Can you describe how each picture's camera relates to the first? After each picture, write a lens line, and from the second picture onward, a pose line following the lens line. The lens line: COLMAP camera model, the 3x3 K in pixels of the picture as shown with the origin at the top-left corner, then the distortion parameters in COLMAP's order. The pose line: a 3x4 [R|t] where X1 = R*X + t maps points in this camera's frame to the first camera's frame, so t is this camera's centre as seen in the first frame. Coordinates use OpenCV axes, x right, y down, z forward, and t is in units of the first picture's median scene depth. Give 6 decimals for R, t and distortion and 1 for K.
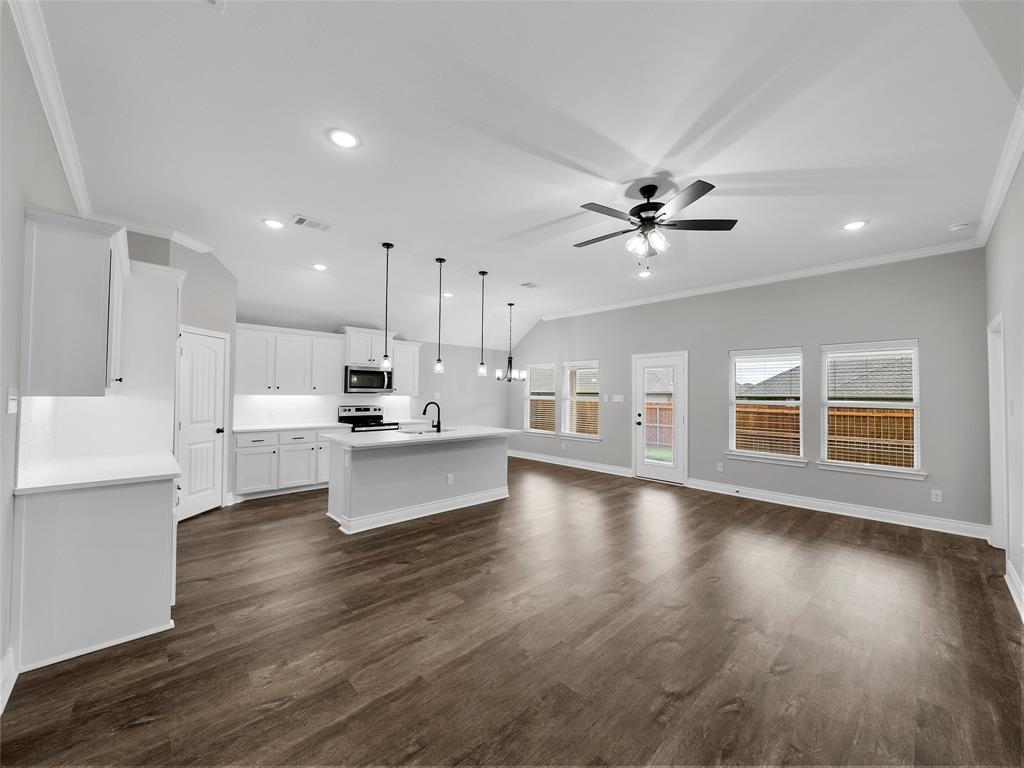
lens RADIAL K [[399.4, 0, 508.1], [0, 399.4, 384.1], [0, 0, 1]] dist [-0.007803, 0.000038]
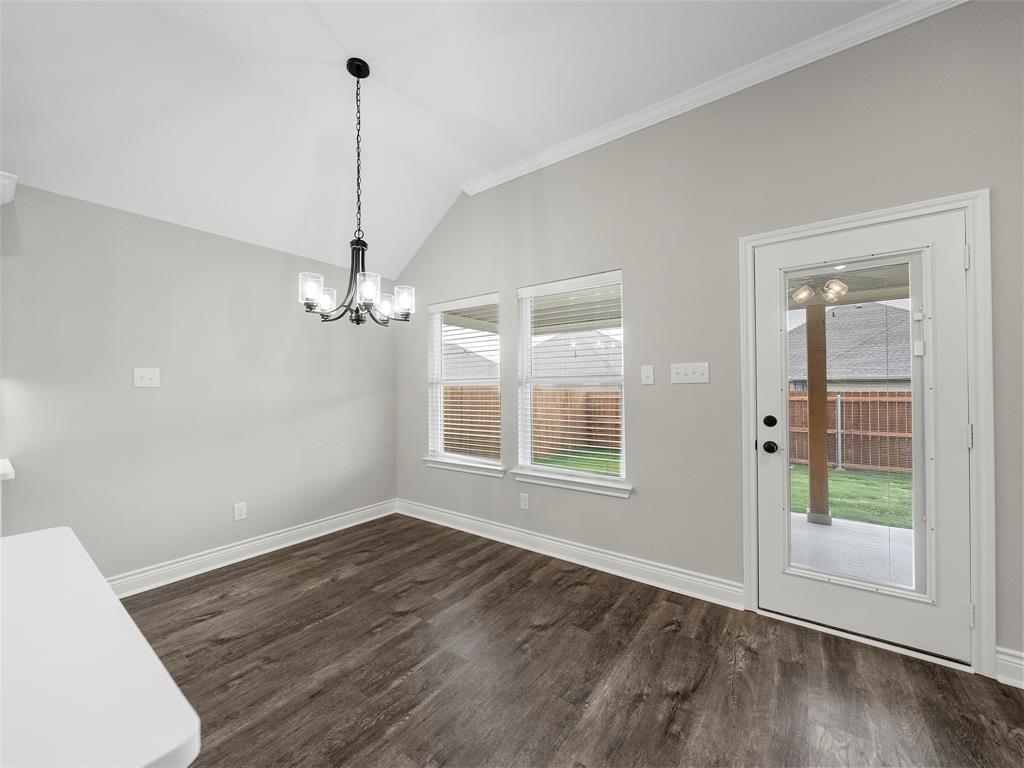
lens RADIAL K [[399.4, 0, 507.7], [0, 399.4, 381.1], [0, 0, 1]] dist [-0.007803, 0.000038]
pose [[0.983868, -0.015674, 0.178209, 0.084534], [0.013609, 0.999825, 0.012806, 0.050051], [-0.178379, -0.010174, 0.983909, 0.949410]]
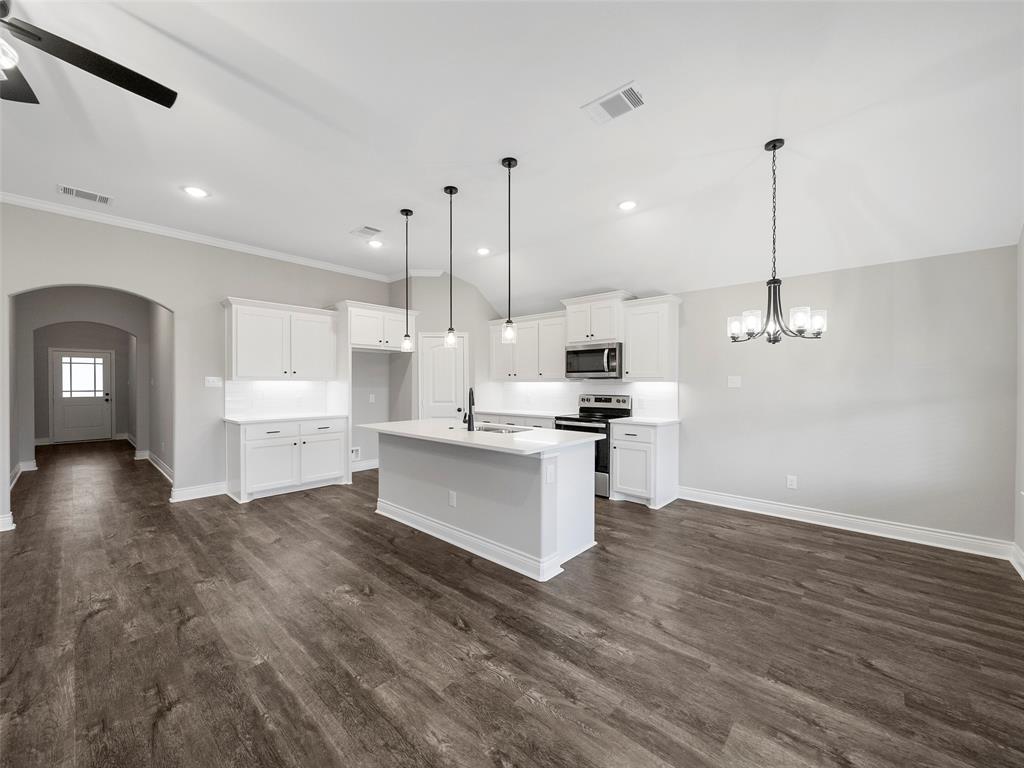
lens RADIAL K [[399.4, 0, 515.4], [0, 399.4, 392.4], [0, 0, 1]] dist [-0.007803, 0.000038]
pose [[0.083810, 0.012593, -0.996402, 0.524151], [0.025045, 0.999578, 0.014739, 0.042722], [0.996167, -0.026190, 0.083459, 0.993590]]
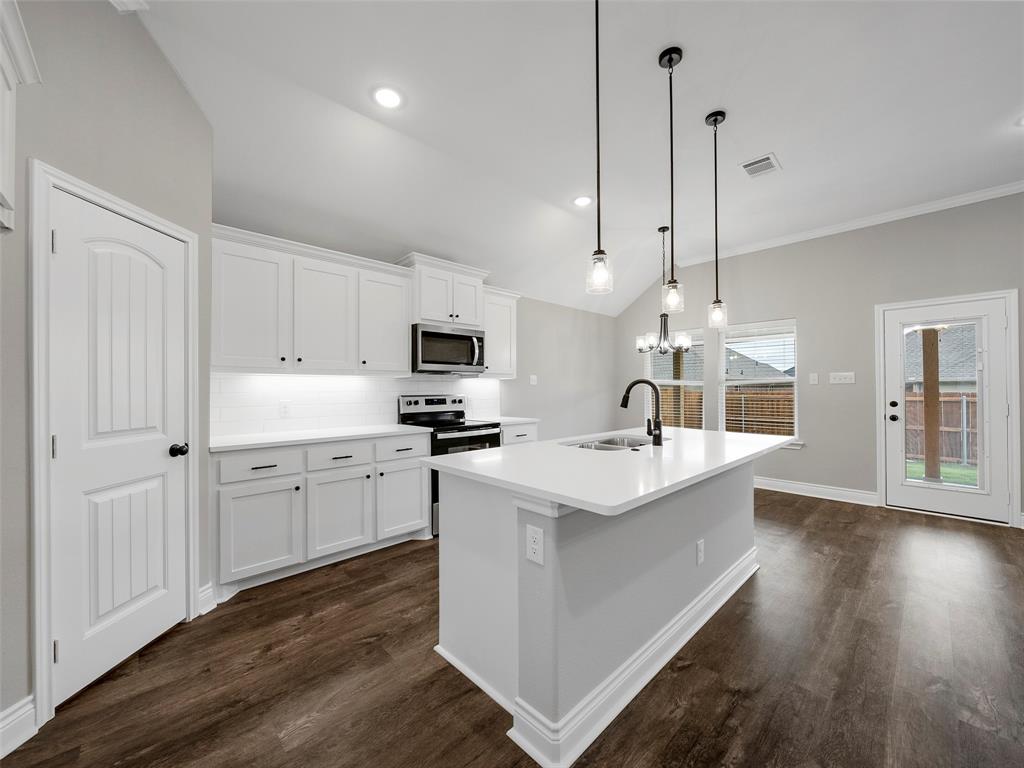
lens RADIAL K [[399.4, 0, 506.4], [0, 399.4, 385.2], [0, 0, 1]] dist [-0.007803, 0.000038]
pose [[0.999887, -0.014989, -0.000805, -0.337061], [0.014999, 0.999771, 0.015263, 0.041207], [0.000576, -0.015274, 0.999883, 0.525821]]
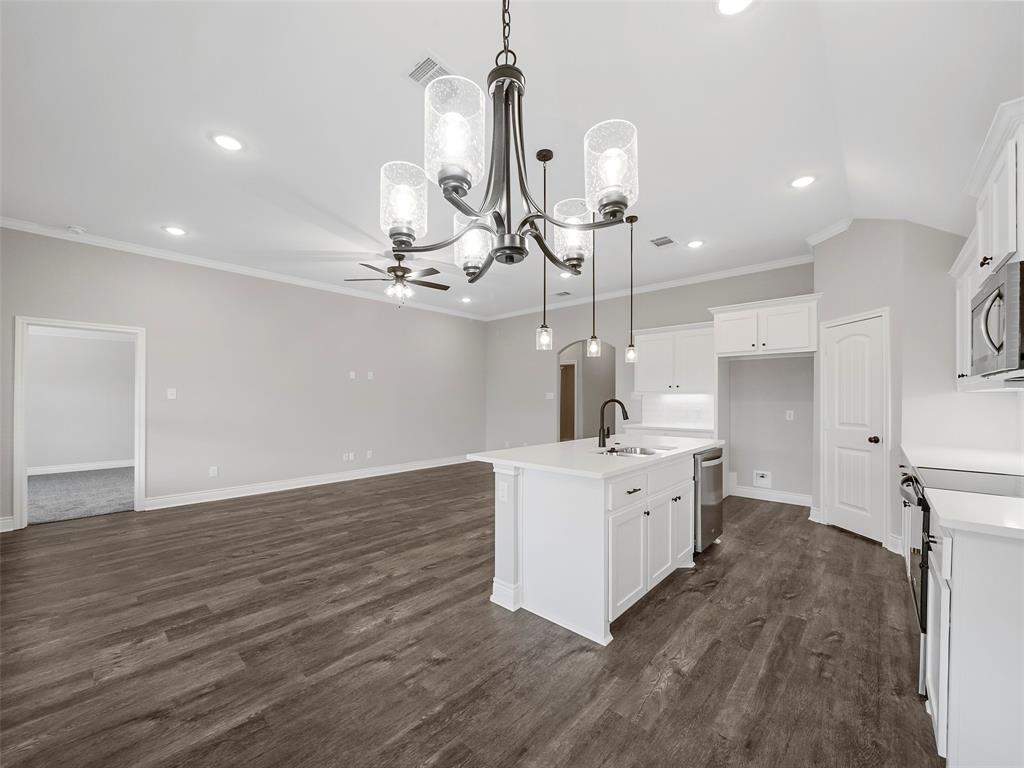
lens RADIAL K [[399.4, 0, 510.3], [0, 399.4, 402.0], [0, 0, 1]] dist [-0.007803, 0.000038]
pose [[-0.997366, -0.010285, -0.071802, 0.016190], [-0.008830, 0.999750, -0.020555, 0.062473], [0.071995, -0.019867, -0.997207, 1.579125]]
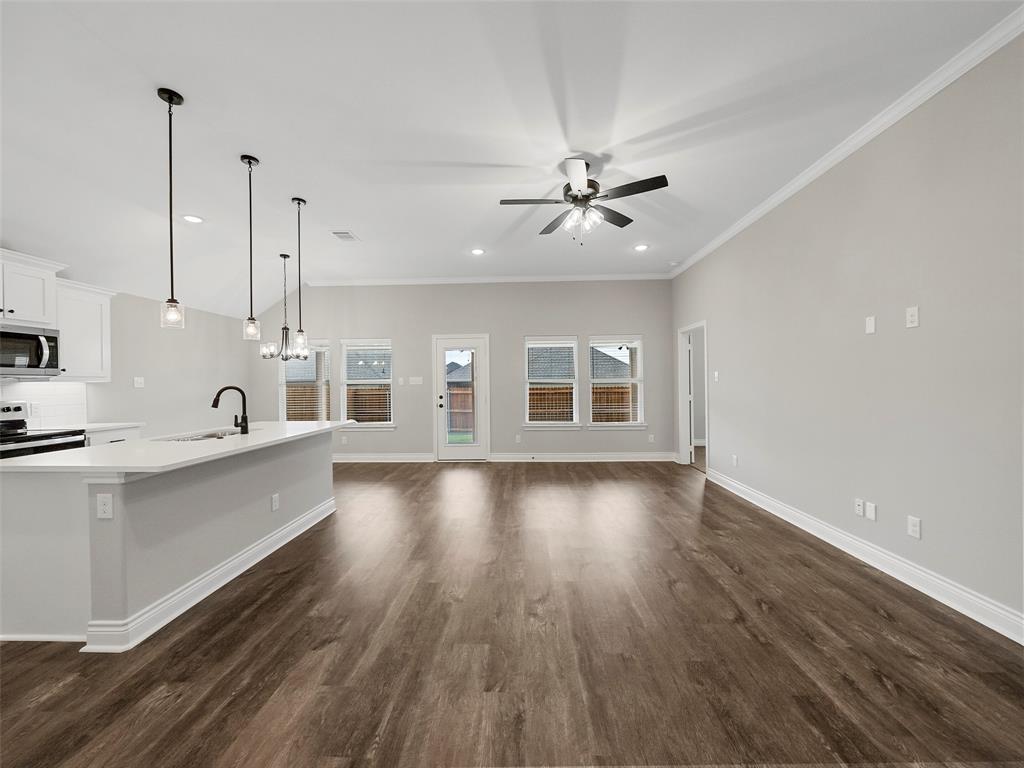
lens RADIAL K [[399.4, 0, 515.8], [0, 399.4, 383.9], [0, 0, 1]] dist [-0.007803, 0.000038]
pose [[0.702717, -0.020598, 0.711171, -0.310258], [0.001363, 0.999618, 0.027607, 0.024106], [-0.711468, -0.018431, 0.702477, 0.242451]]
